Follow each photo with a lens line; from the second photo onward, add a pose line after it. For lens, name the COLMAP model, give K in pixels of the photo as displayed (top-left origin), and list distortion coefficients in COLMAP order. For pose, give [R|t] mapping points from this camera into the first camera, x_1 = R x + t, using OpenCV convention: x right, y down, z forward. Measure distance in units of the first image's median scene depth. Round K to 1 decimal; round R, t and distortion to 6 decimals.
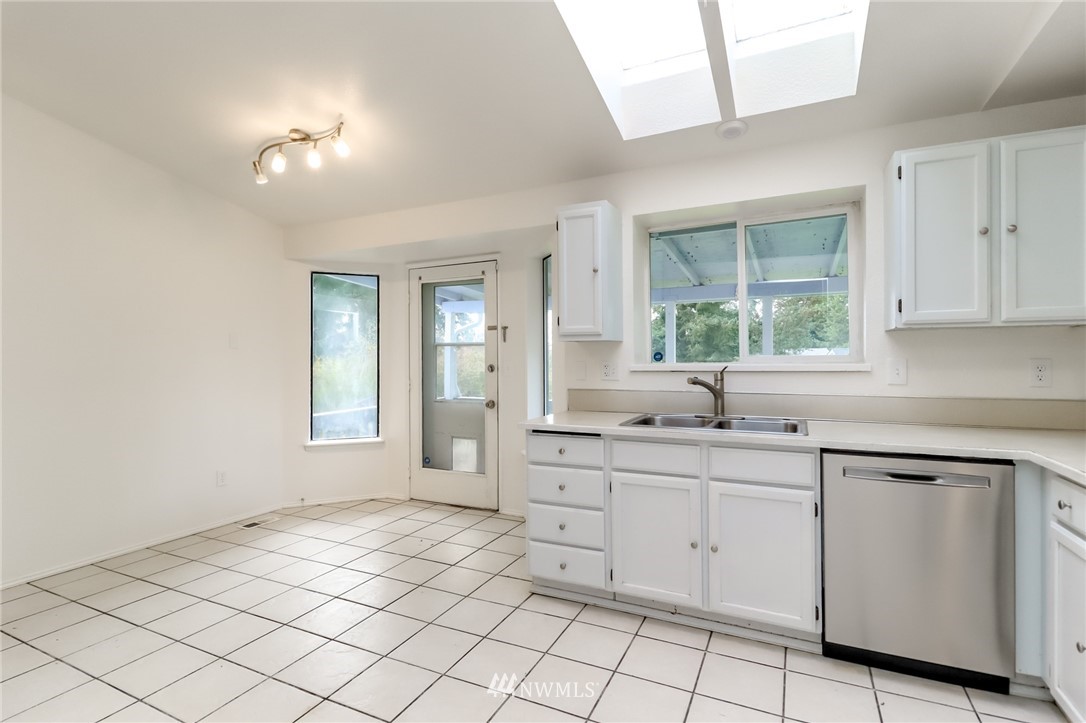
lens RADIAL K [[504.2, 0, 557.6], [0, 504.2, 355.3], [0, 0, 1]] dist [0.004072, -0.008233]
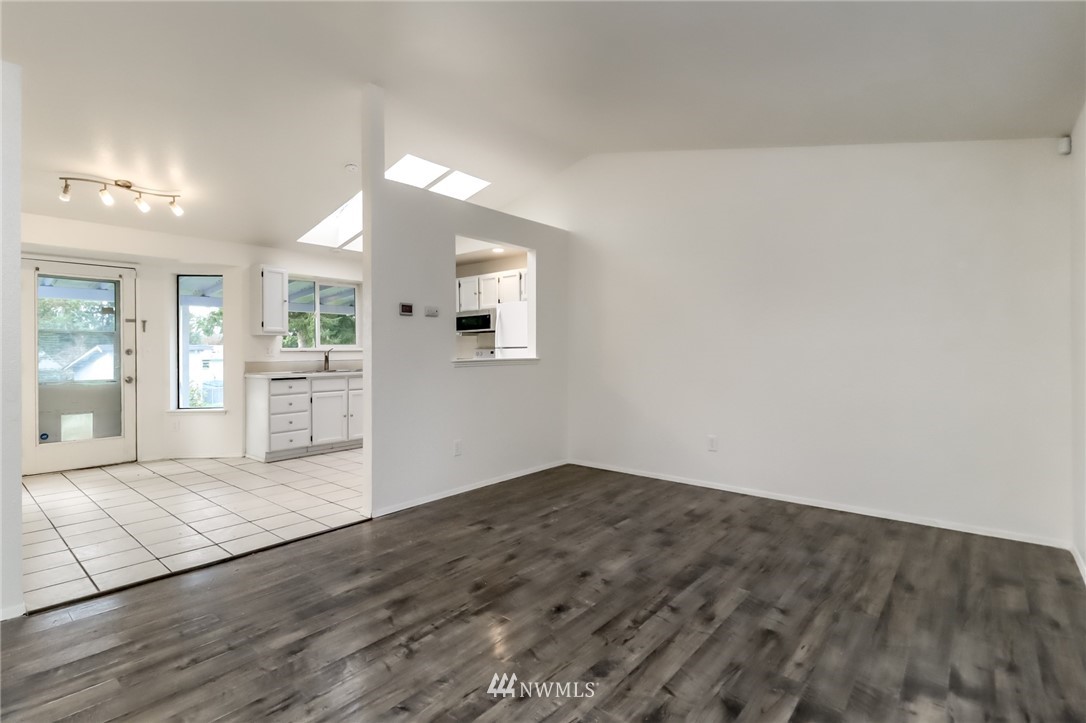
lens RADIAL K [[504.2, 0, 534.2], [0, 504.2, 351.4], [0, 0, 1]] dist [0.004072, -0.008233]
pose [[0.266877, 0.005404, 0.963715, -1.756196], [-0.001529, 0.999985, -0.005184, 0.048077], [-0.963729, -0.000091, 0.266881, -0.558953]]
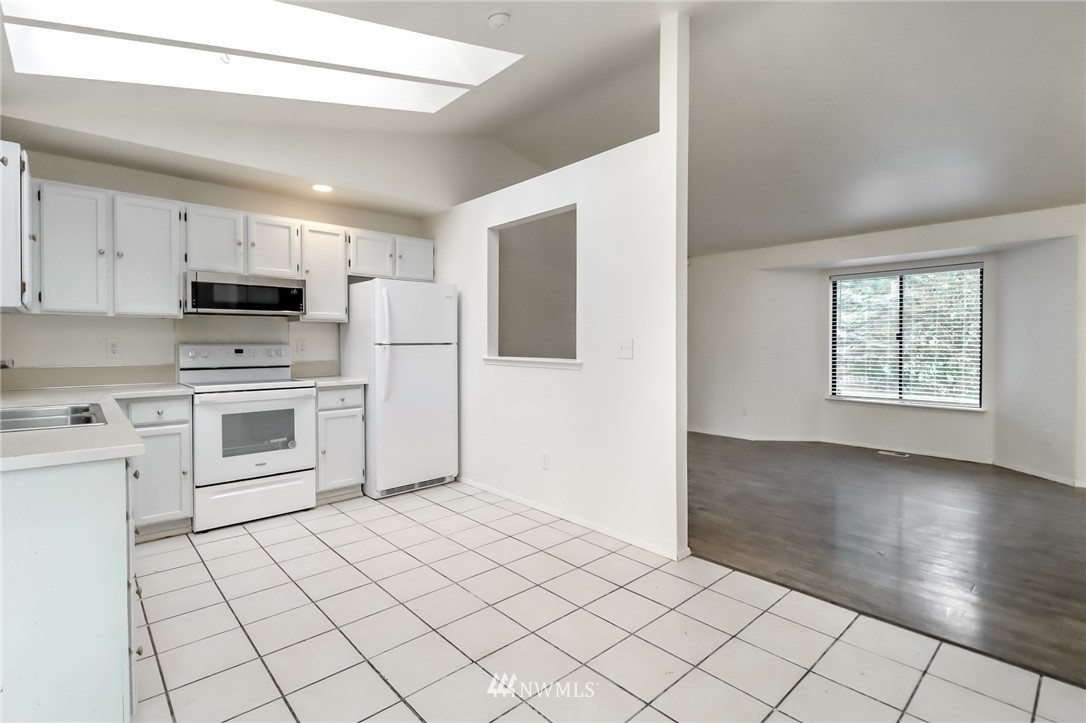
lens RADIAL K [[504.2, 0, 542.3], [0, 504.2, 354.3], [0, 0, 1]] dist [0.004072, -0.008233]
pose [[-0.924128, -0.002056, 0.382077, -0.689031], [0.003786, 0.999887, 0.014539, 0.031030], [-0.382064, 0.014882, -0.924016, 1.362150]]
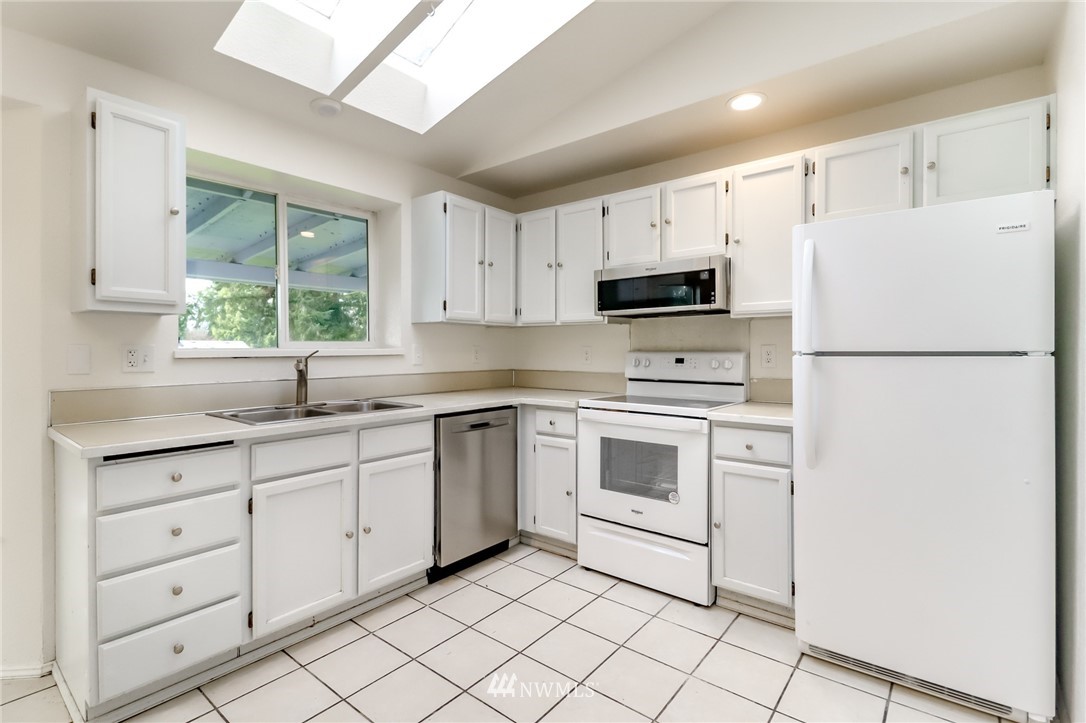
lens RADIAL K [[504.2, 0, 542.4], [0, 504.2, 350.7], [0, 0, 1]] dist [0.004072, -0.008233]
pose [[0.239205, 0.003715, 0.970962, -0.513755], [-0.007120, 0.999973, -0.002072, 0.021558], [-0.970943, -0.006417, 0.239225, 0.371477]]
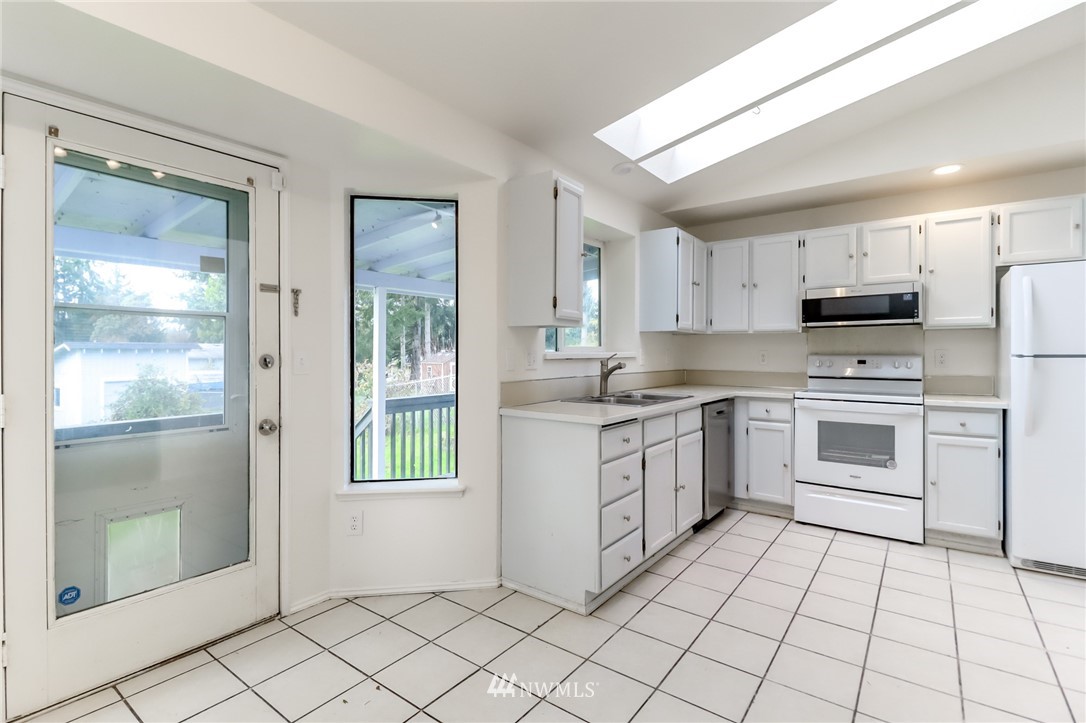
lens RADIAL K [[504.2, 0, 539.5], [0, 504.2, 353.3], [0, 0, 1]] dist [0.004072, -0.008233]
pose [[0.219885, 0.004574, 0.975515, -0.959114], [-0.007433, 0.999968, -0.003013, 0.025910], [-0.975497, -0.006588, 0.219912, 0.938961]]
